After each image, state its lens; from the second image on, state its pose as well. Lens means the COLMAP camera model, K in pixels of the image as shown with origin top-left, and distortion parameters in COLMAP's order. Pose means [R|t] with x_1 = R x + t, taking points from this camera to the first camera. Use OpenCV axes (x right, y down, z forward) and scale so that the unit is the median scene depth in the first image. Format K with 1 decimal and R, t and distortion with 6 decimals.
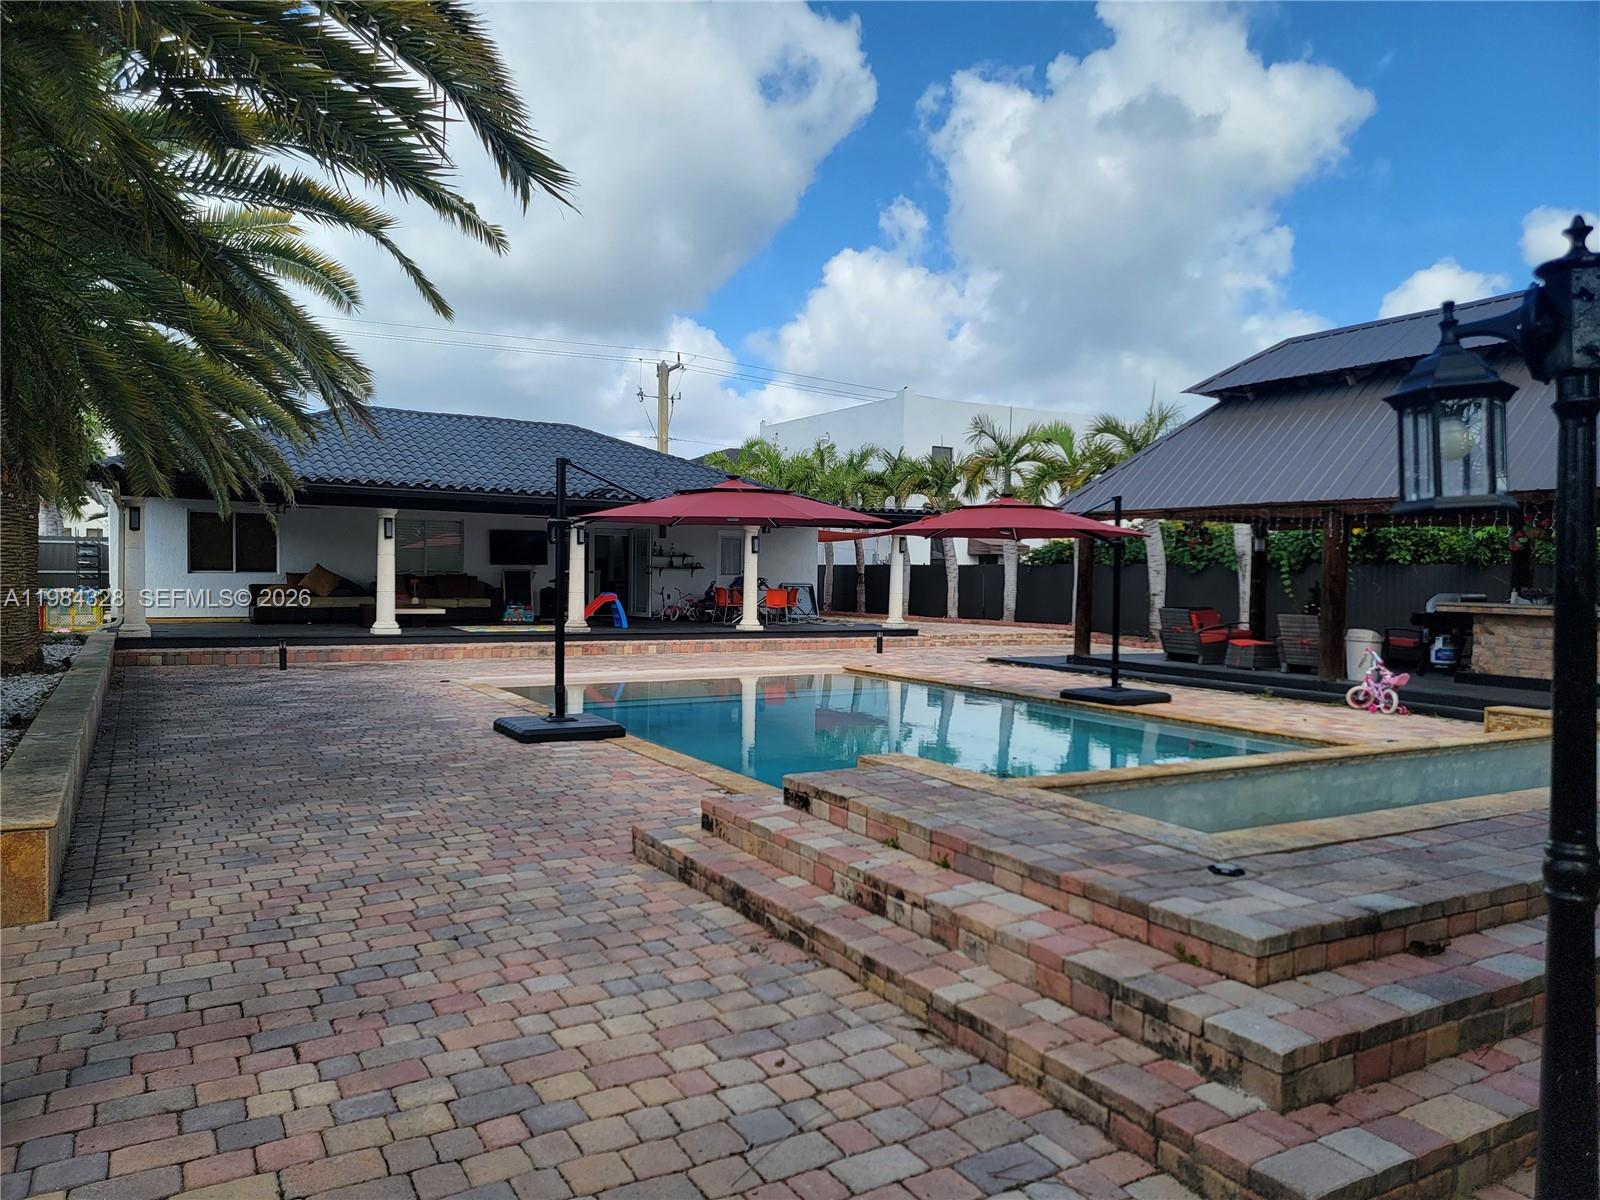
lens RADIAL K [[1102.3, 0, 768.3], [0, 1102.3, 600.6], [0, 0, 1]] dist [0.069691, -0.045376]
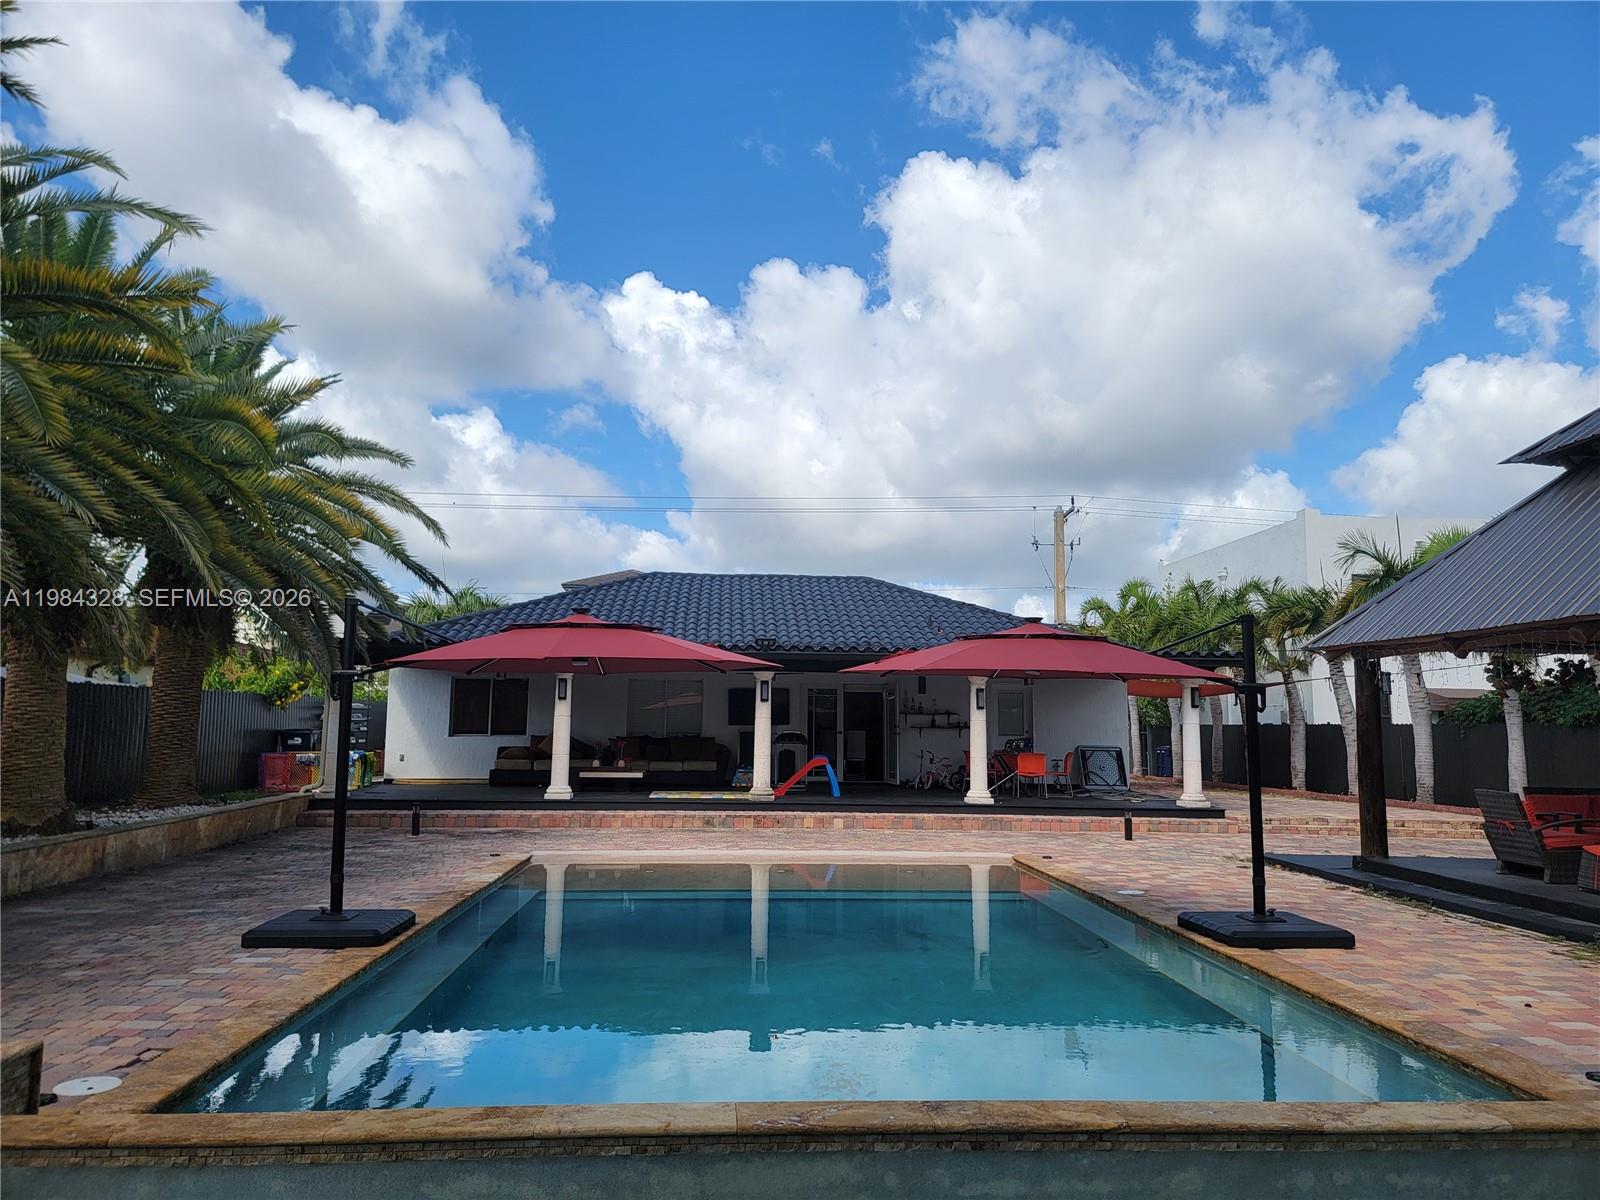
lens RADIAL K [[1102.3, 0, 795.0], [0, 1102.3, 601.2], [0, 0, 1]] dist [0.069691, -0.045376]
pose [[0.898412, -0.054443, -0.435766, 0.237212], [-0.008945, 0.989811, -0.142105, -0.004277], [0.439063, 0.131567, 0.888771, 0.188791]]
